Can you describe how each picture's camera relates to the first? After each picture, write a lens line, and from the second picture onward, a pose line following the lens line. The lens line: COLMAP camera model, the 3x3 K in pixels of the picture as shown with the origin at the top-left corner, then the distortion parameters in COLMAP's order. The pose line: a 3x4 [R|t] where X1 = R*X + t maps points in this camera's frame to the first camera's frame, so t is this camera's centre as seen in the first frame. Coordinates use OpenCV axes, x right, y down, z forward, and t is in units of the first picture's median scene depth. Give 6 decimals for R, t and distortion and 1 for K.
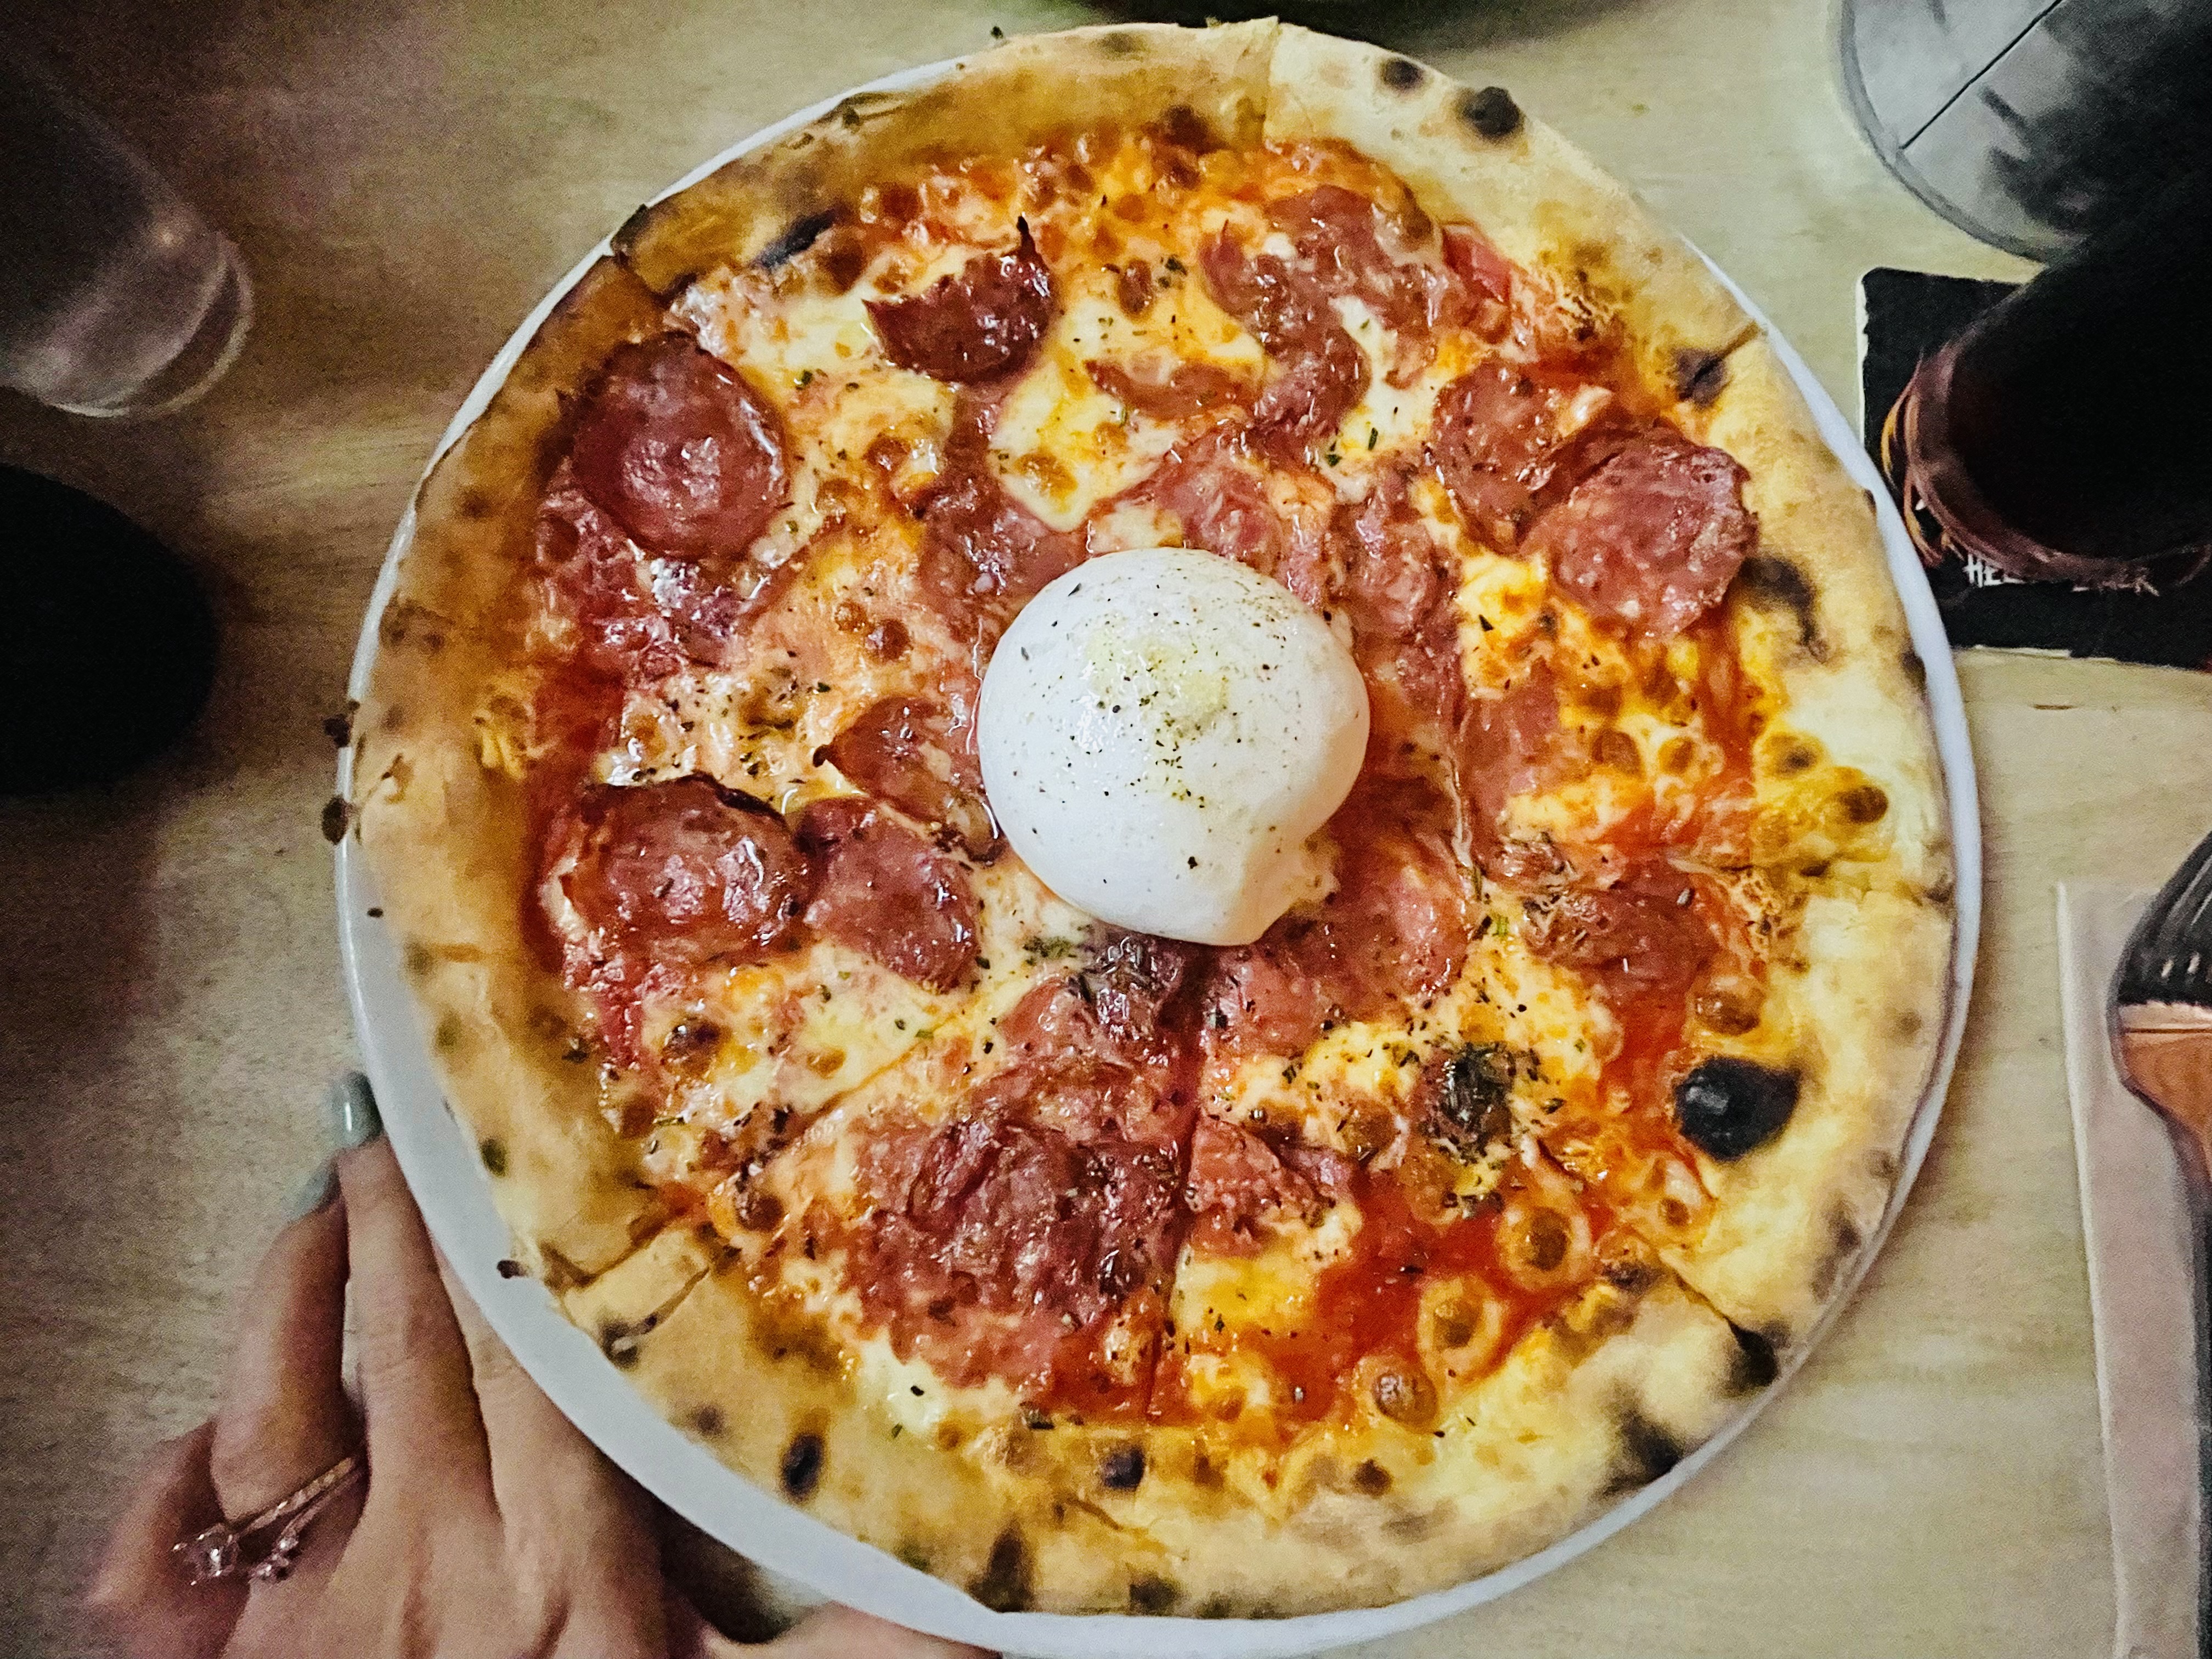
lens RADIAL K [[891.0, 0, 1098.2], [0, 891.0, 822.7], [0, 0, 1]] dist [-0.003928, -0.000243]
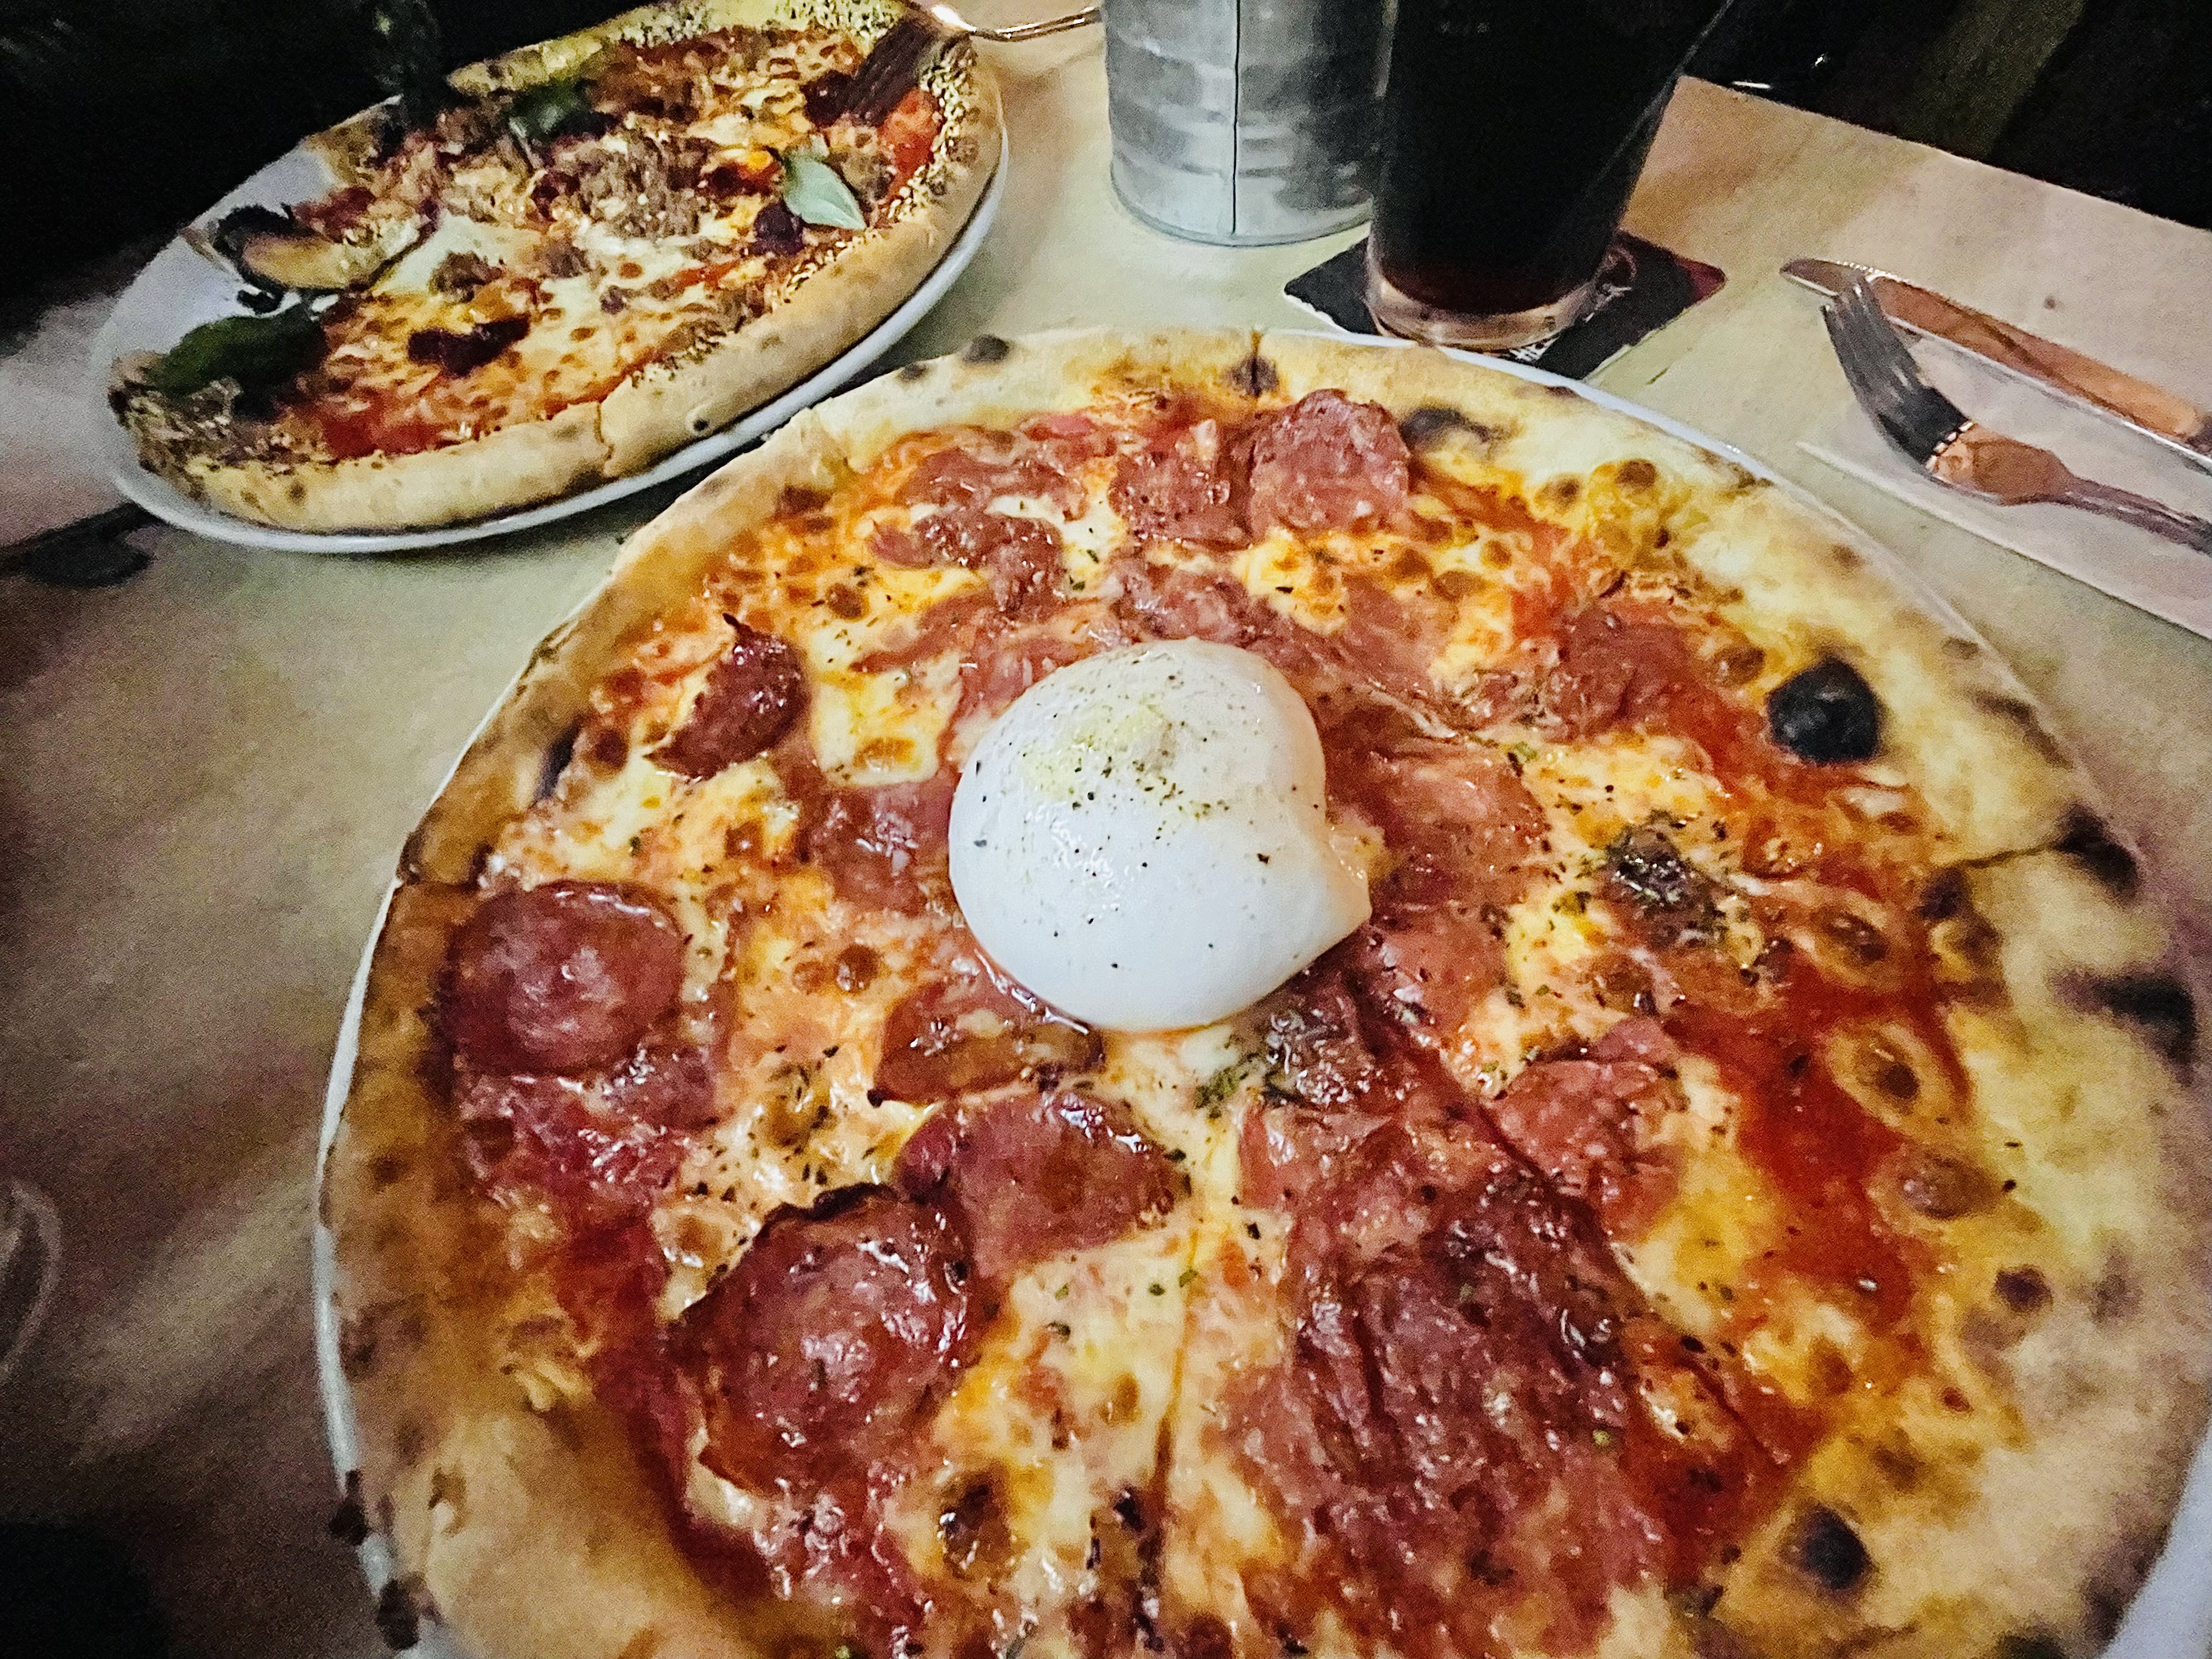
lens RADIAL K [[894.3, 0, 1097.8], [0, 894.3, 825.8], [0, 0, 1]] dist [-0.002949, -0.000619]
pose [[0.733183, -0.639905, 0.230138, -0.176664], [0.678287, 0.663933, -0.314832, 0.165056], [0.048666, 0.386929, 0.920824, 0.102083]]
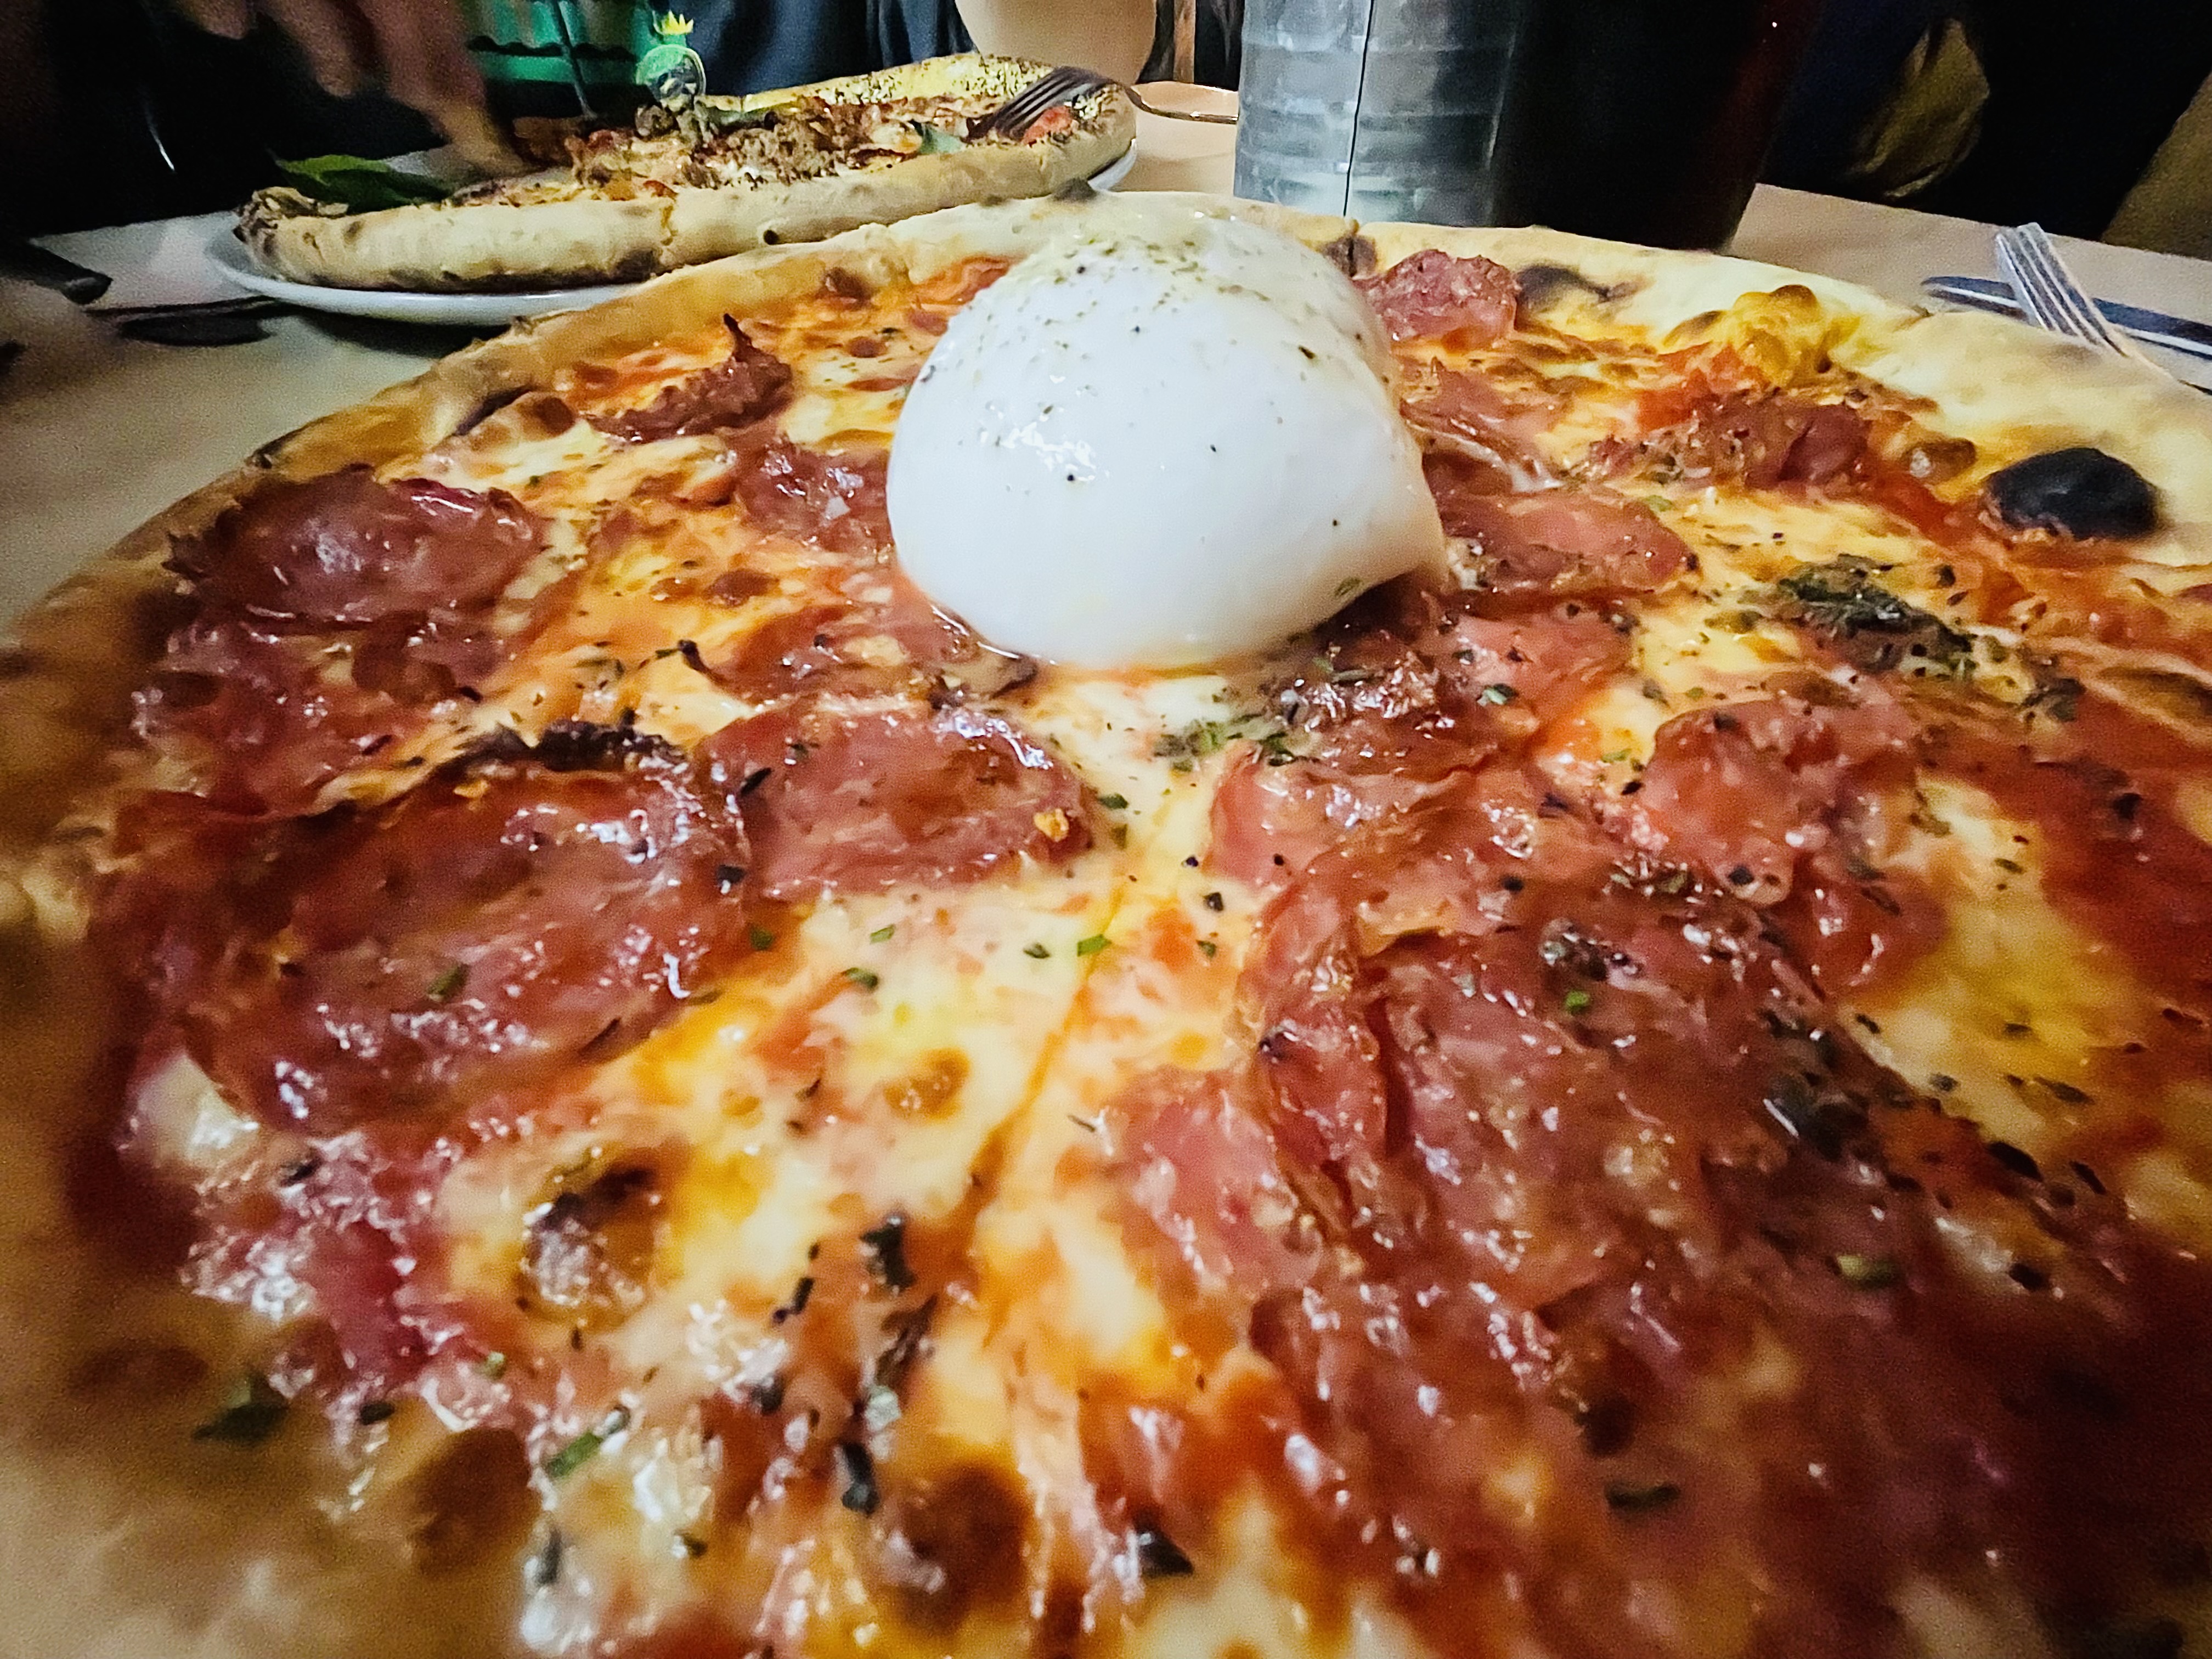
lens RADIAL K [[891.0, 0, 1098.2], [0, 891.0, 822.7], [0, 0, 1]] dist [-0.003928, -0.000243]
pose [[0.840451, -0.432694, 0.326217, -0.315133], [0.541886, 0.670053, -0.507334, 0.431567], [0.000937, 0.603162, 0.797618, 0.574774]]
